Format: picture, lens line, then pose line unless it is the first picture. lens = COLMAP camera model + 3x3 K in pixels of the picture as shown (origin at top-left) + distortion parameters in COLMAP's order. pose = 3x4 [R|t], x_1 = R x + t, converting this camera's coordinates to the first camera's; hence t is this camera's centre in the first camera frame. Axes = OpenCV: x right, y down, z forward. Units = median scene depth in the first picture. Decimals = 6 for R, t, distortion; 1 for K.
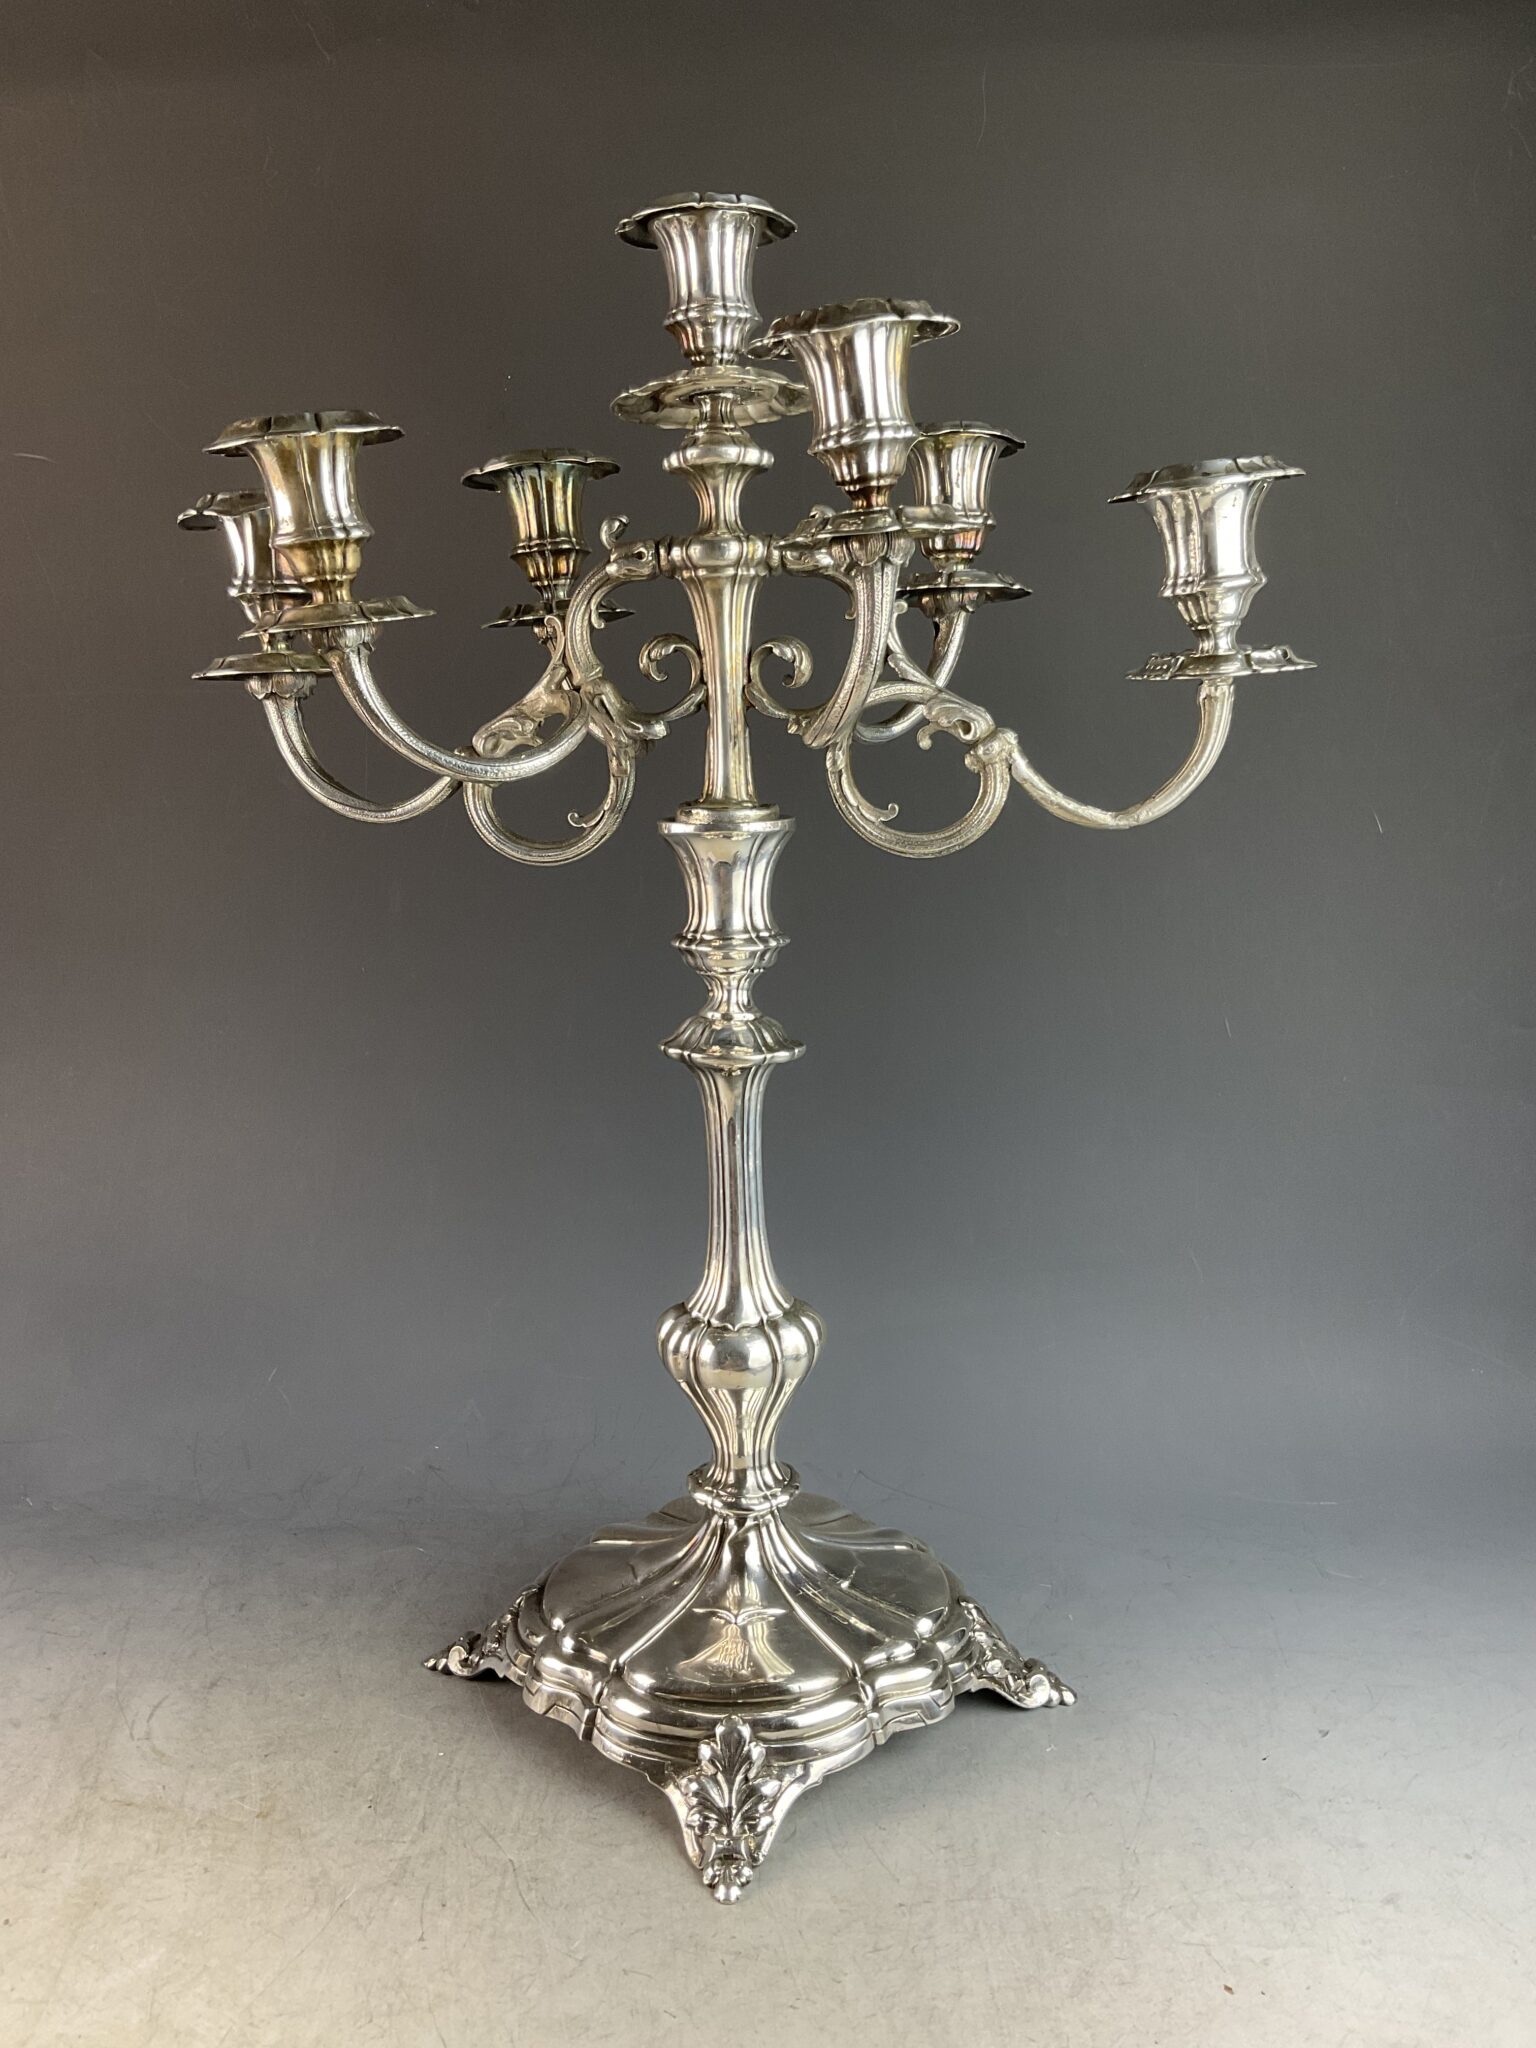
lens RADIAL K [[1677.9, 0, 768.0], [0, 1677.9, 1024.0], [0, 0, 1]] dist [0.035061, -0.099199]
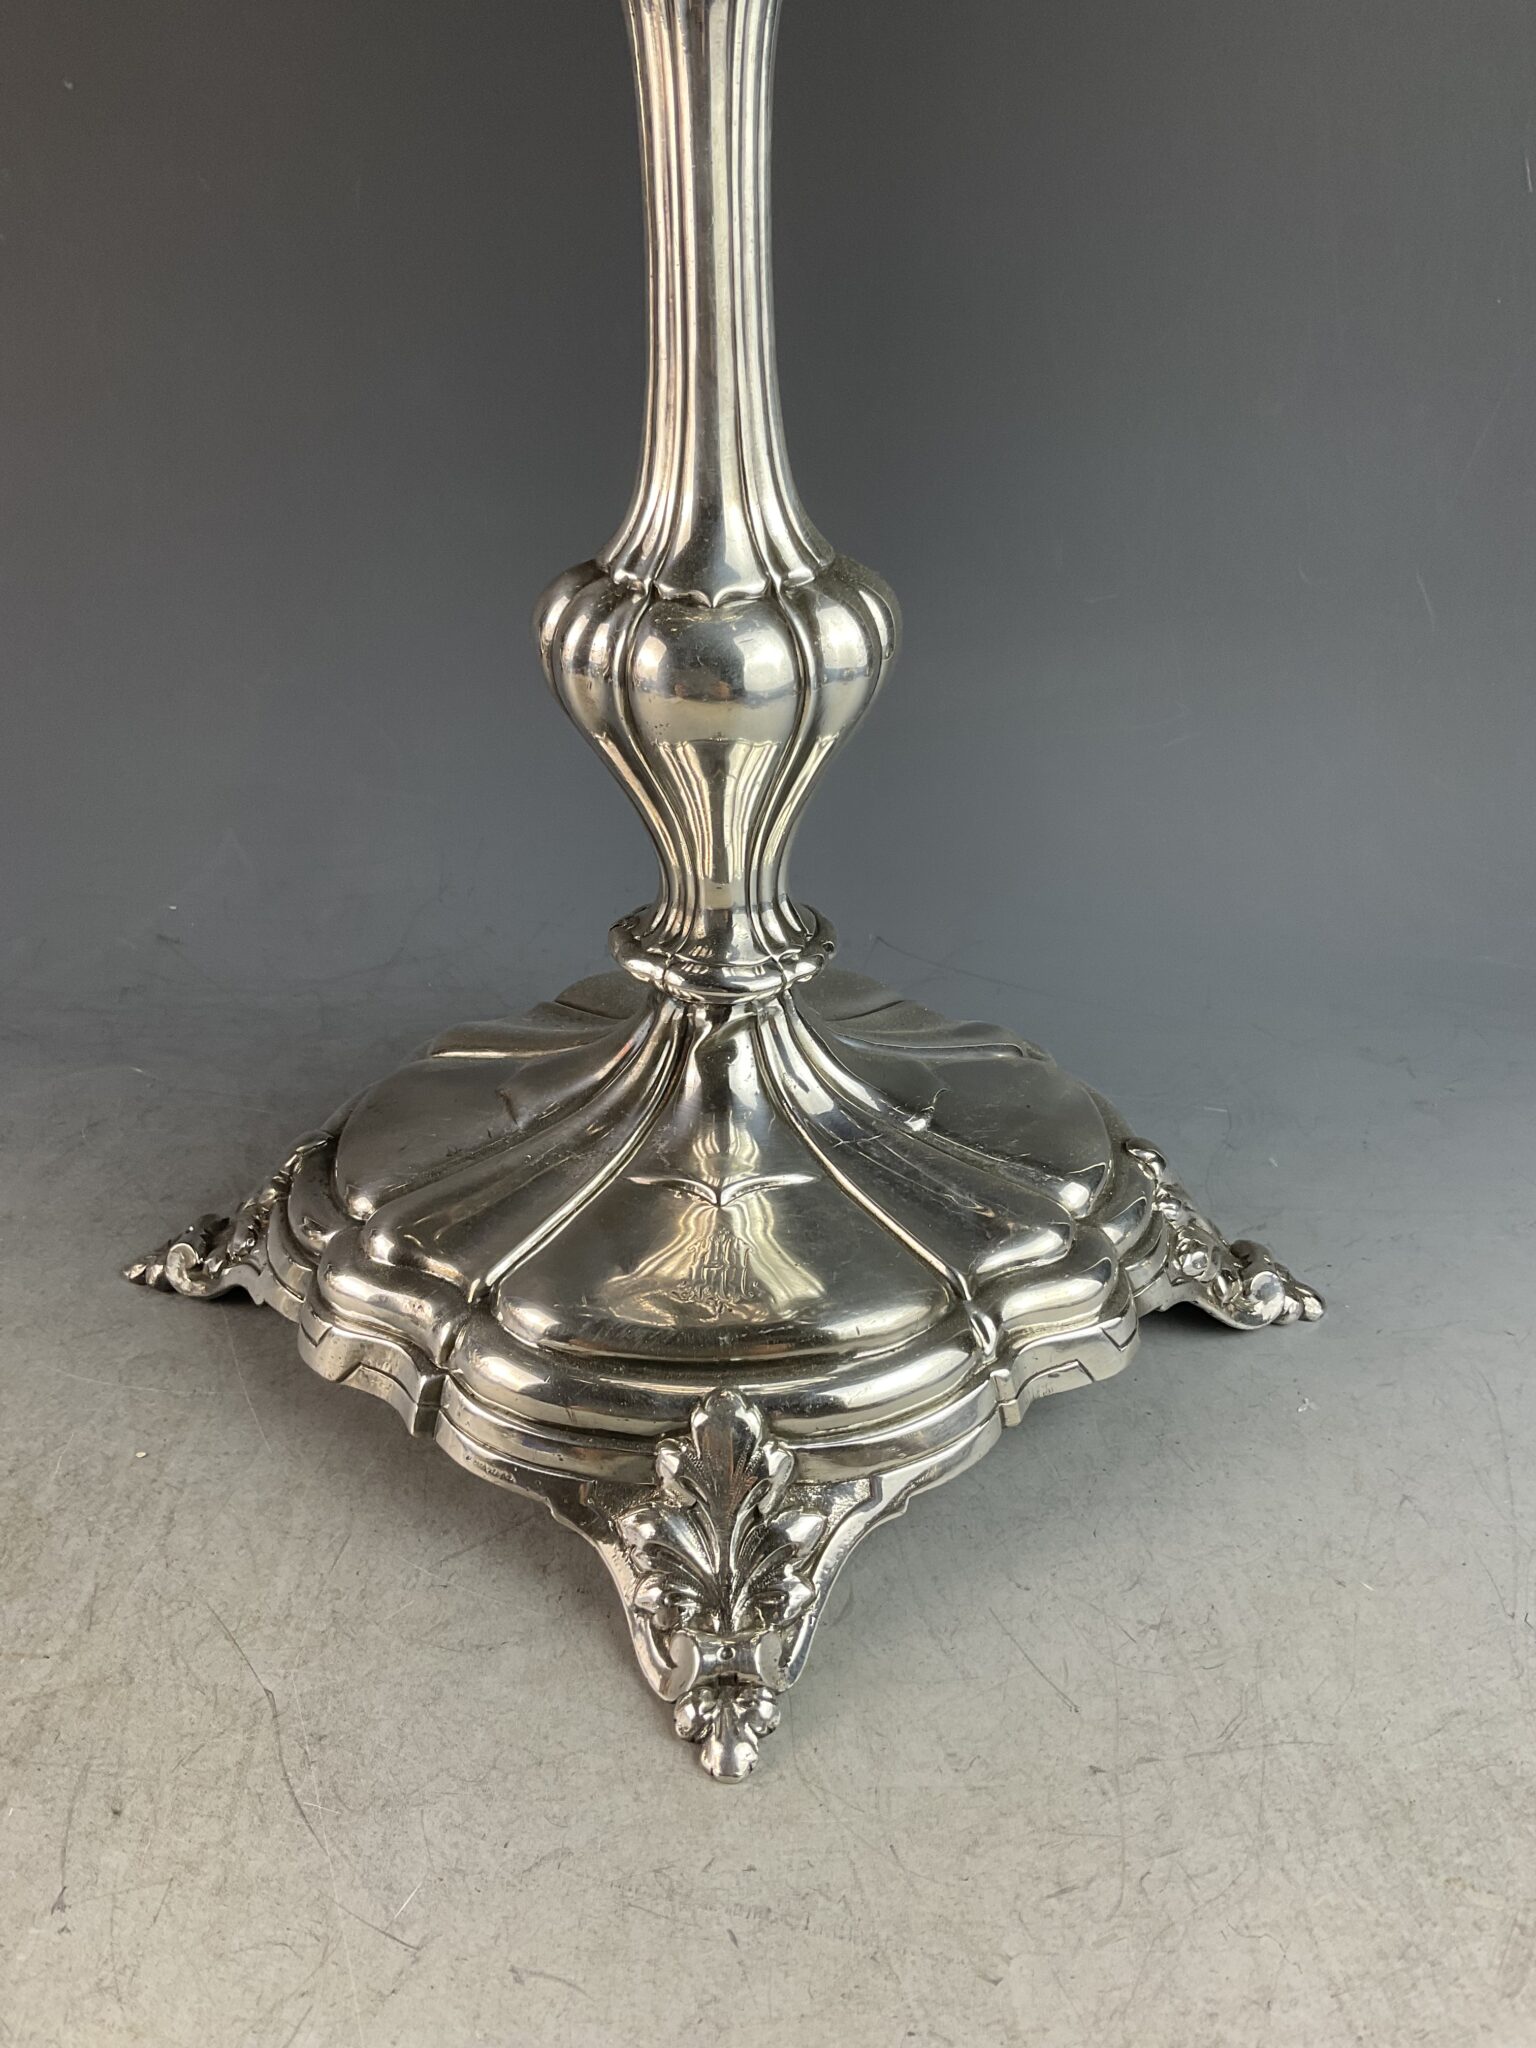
lens RADIAL K [[1677.9, 0, 768.0], [0, 1677.9, 1024.0], [0, 0, 1]] dist [0.035061, -0.099199]
pose [[0.997443, -0.015553, 0.069757, -0.039983], [-0.004719, 0.959576, 0.281410, 0.172225], [-0.071314, -0.281019, 0.957049, 0.561686]]
